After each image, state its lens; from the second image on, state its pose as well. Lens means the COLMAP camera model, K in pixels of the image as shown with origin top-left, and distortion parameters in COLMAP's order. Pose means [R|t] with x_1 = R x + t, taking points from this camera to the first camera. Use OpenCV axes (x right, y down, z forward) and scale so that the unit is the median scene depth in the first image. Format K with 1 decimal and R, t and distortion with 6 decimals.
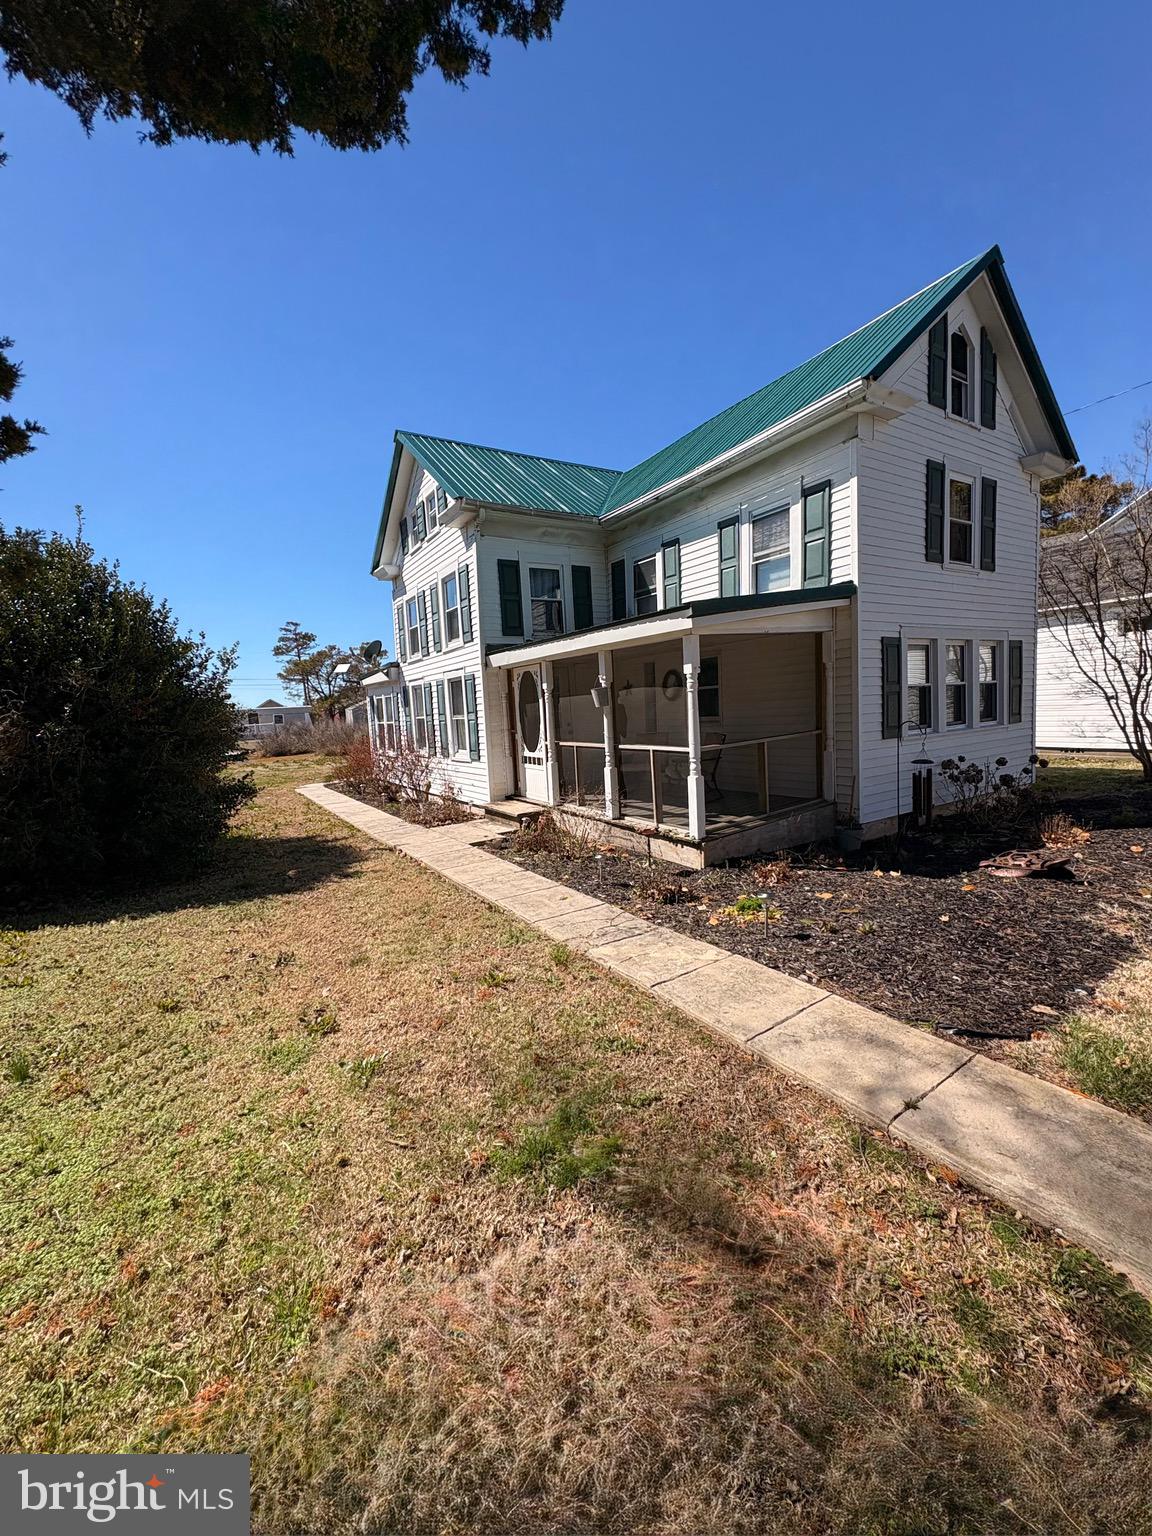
lens RADIAL K [[608.9, 0, 574.7], [0, 608.9, 765.3], [0, 0, 1]] dist [0.000063, -0.000009]
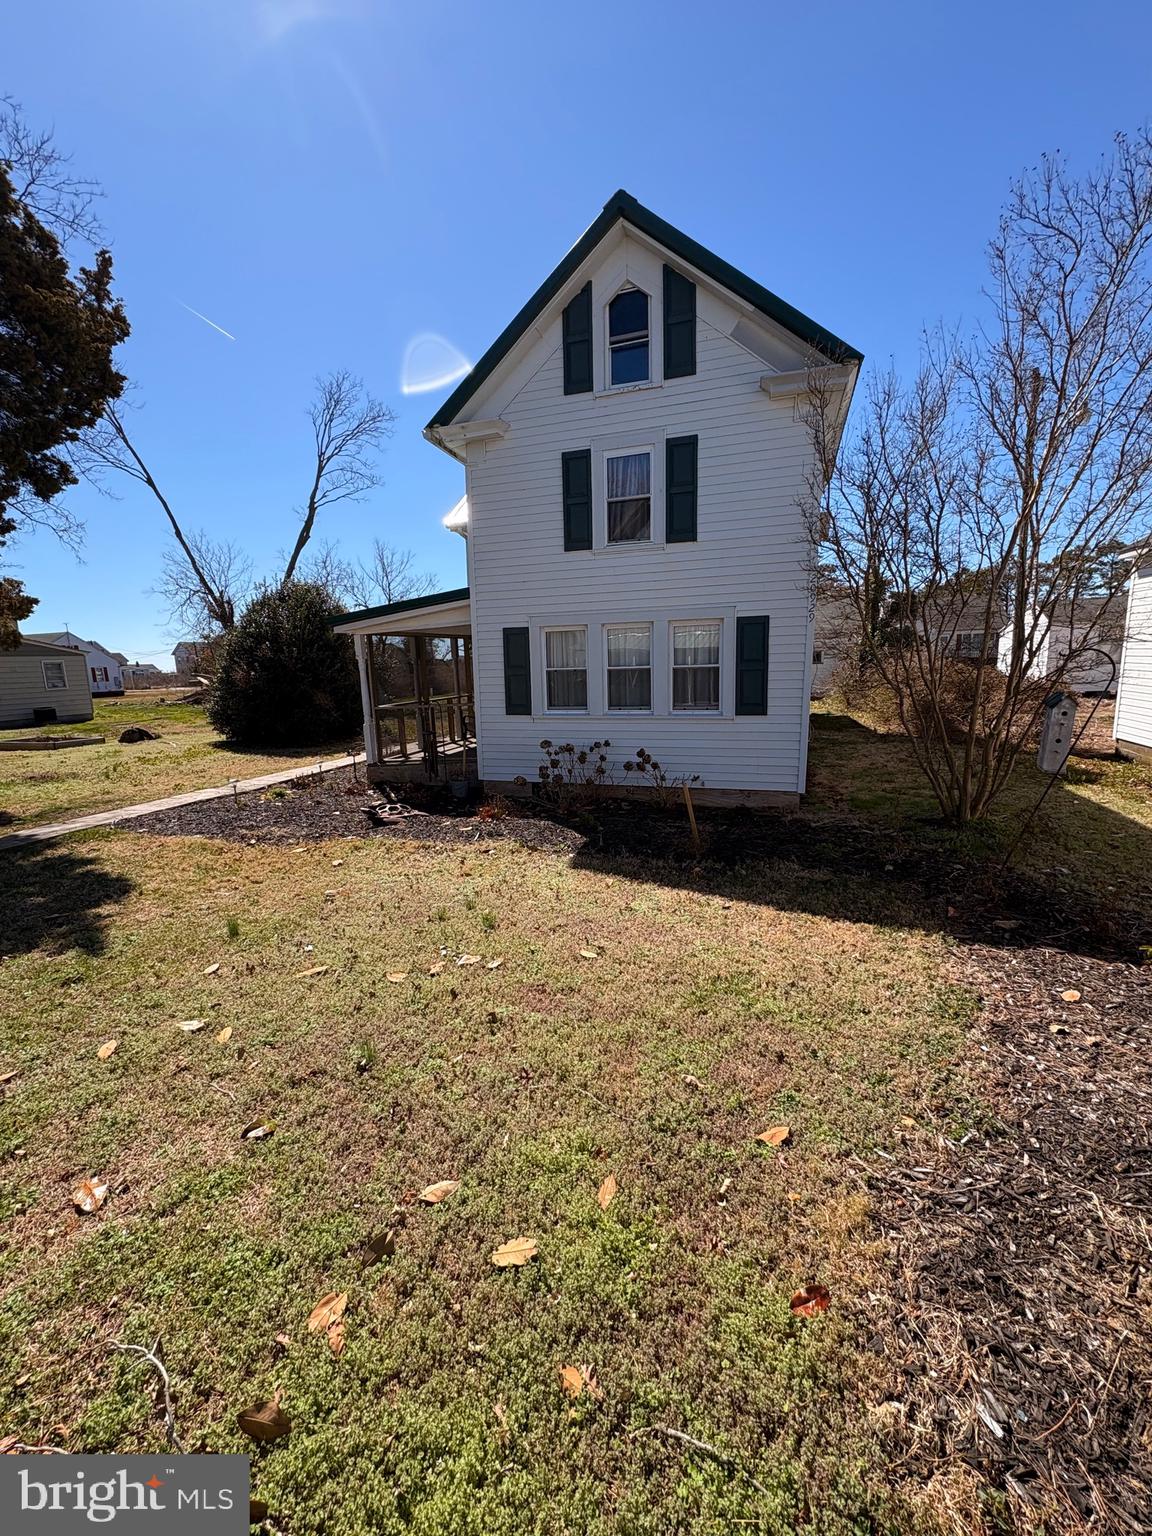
lens RADIAL K [[608.9, 0, 569.6], [0, 608.9, 762.1], [0, 0, 1]] dist [0.000063, -0.000009]
pose [[0.636292, 0.162428, -0.754155, 1.335297], [-0.074947, 0.985974, 0.149122, -0.123198], [0.767799, -0.038363, 0.639541, 0.292256]]
